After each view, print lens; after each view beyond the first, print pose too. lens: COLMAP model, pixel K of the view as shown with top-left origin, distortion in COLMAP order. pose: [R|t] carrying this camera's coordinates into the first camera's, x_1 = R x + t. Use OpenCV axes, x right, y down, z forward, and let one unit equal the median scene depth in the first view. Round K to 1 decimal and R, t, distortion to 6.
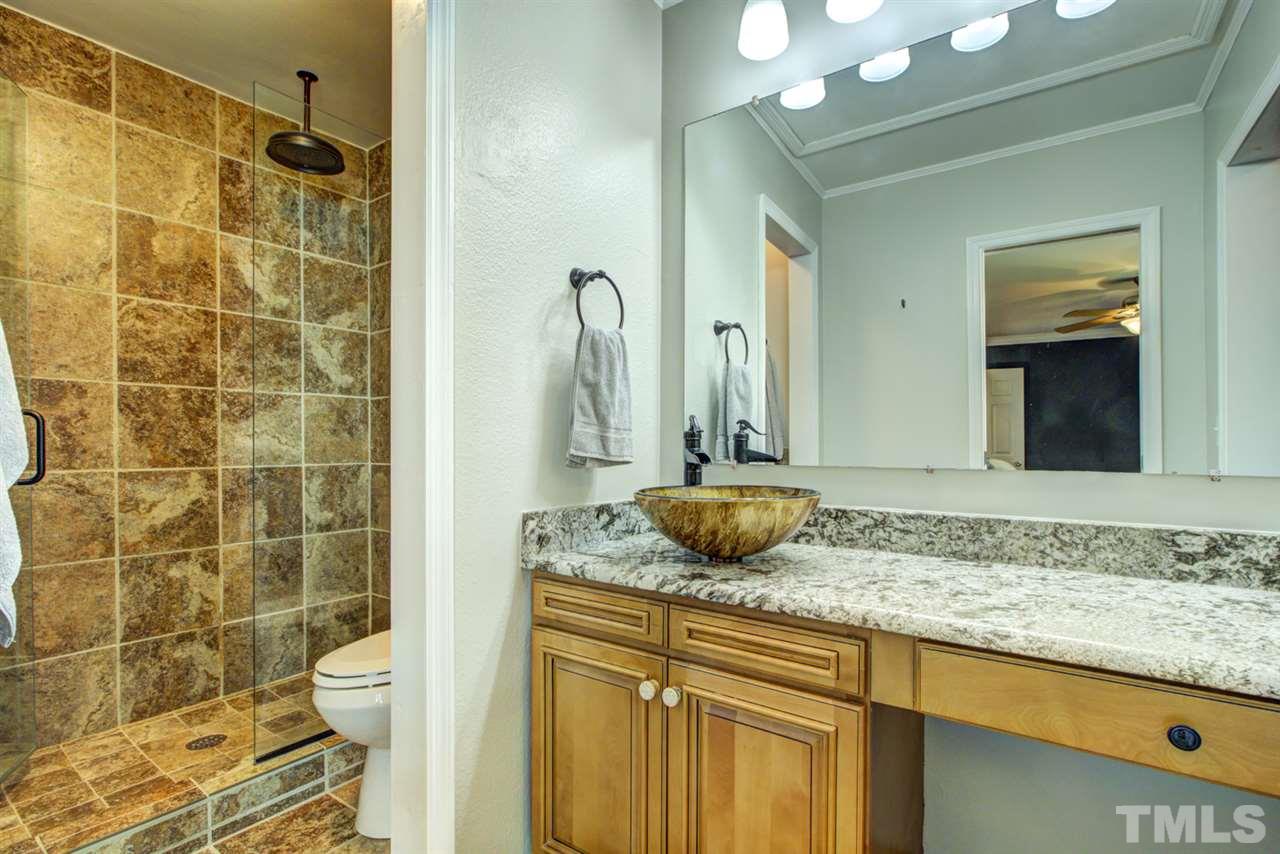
lens RADIAL K [[579.9, 0, 645.6], [0, 579.9, 431.2], [0, 0, 1]] dist [-0.002037, 0.000064]
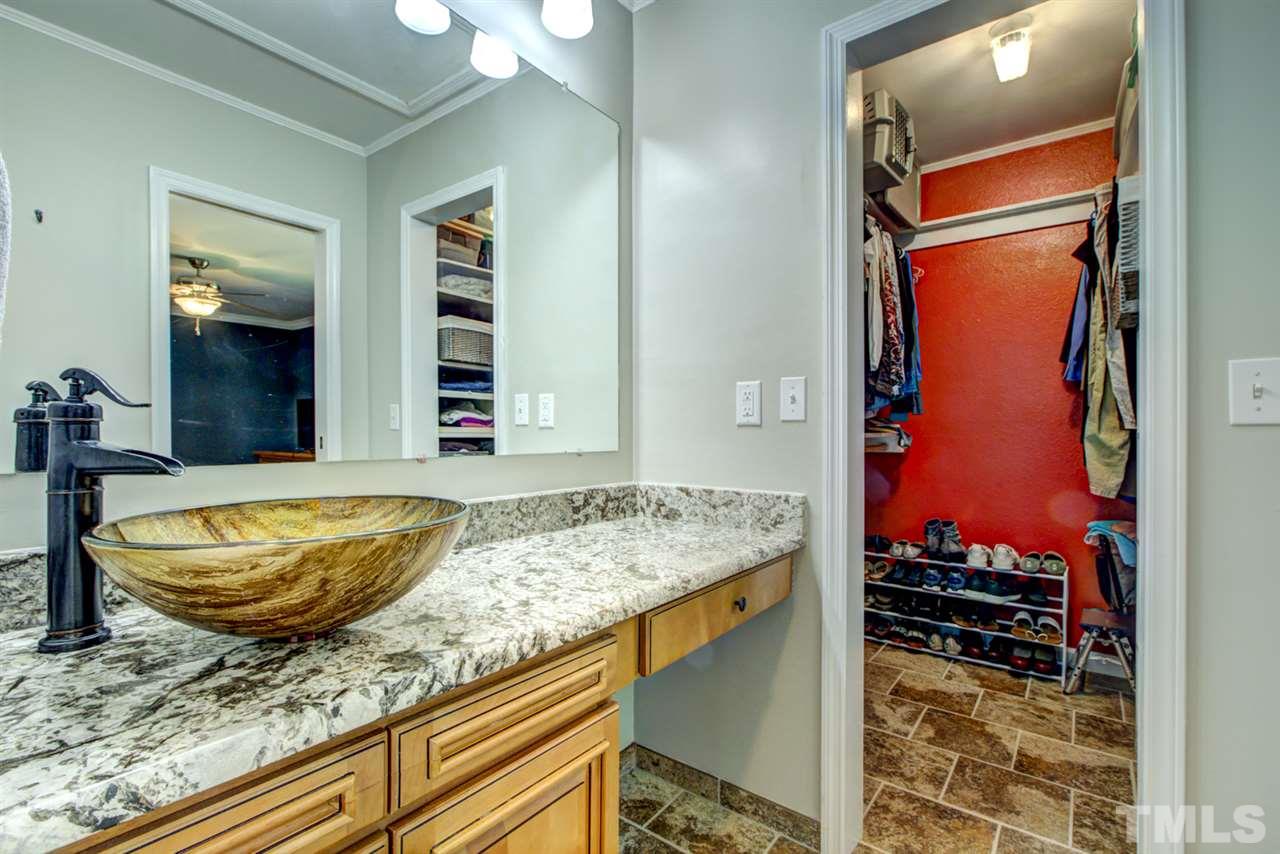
lens RADIAL K [[579.9, 0, 645.6], [0, 579.9, 431.2], [0, 0, 1]] dist [-0.002037, 0.000064]
pose [[0.053326, -0.002091, 0.998575, -0.485356], [-0.024204, 0.999701, 0.003385, 0.014401], [-0.998284, -0.024350, 0.053259, 0.749787]]
